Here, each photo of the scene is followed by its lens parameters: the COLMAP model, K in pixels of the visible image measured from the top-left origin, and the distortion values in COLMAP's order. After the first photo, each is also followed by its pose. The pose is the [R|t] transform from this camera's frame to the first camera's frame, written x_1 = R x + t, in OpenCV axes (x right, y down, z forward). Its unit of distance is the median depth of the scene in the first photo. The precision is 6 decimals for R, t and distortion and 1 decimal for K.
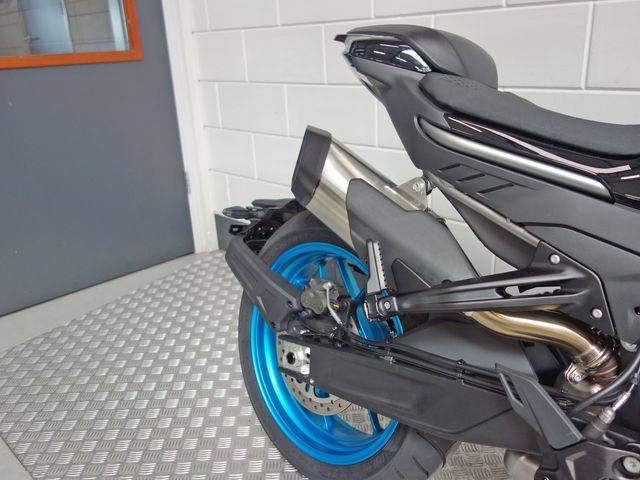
lens RADIAL K [[568.6, 0, 320.0], [0, 568.6, 240.0], [0, 0, 1]] dist [-0.003457, -0.000629]
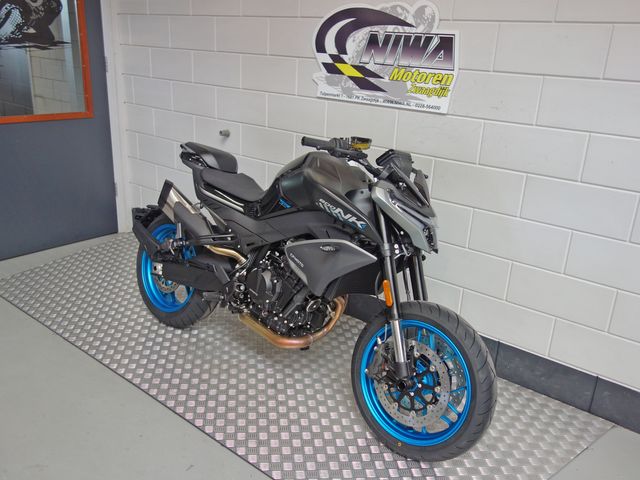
lens RADIAL K [[568.6, 0, 320.0], [0, 568.6, 240.0], [0, 0, 1]] dist [-0.003457, -0.000629]
pose [[0.990393, 0.056027, 0.126419, 0.341040], [-0.055498, 0.998429, -0.007698, 0.056665], [-0.126652, 0.000608, 0.991947, -1.581054]]
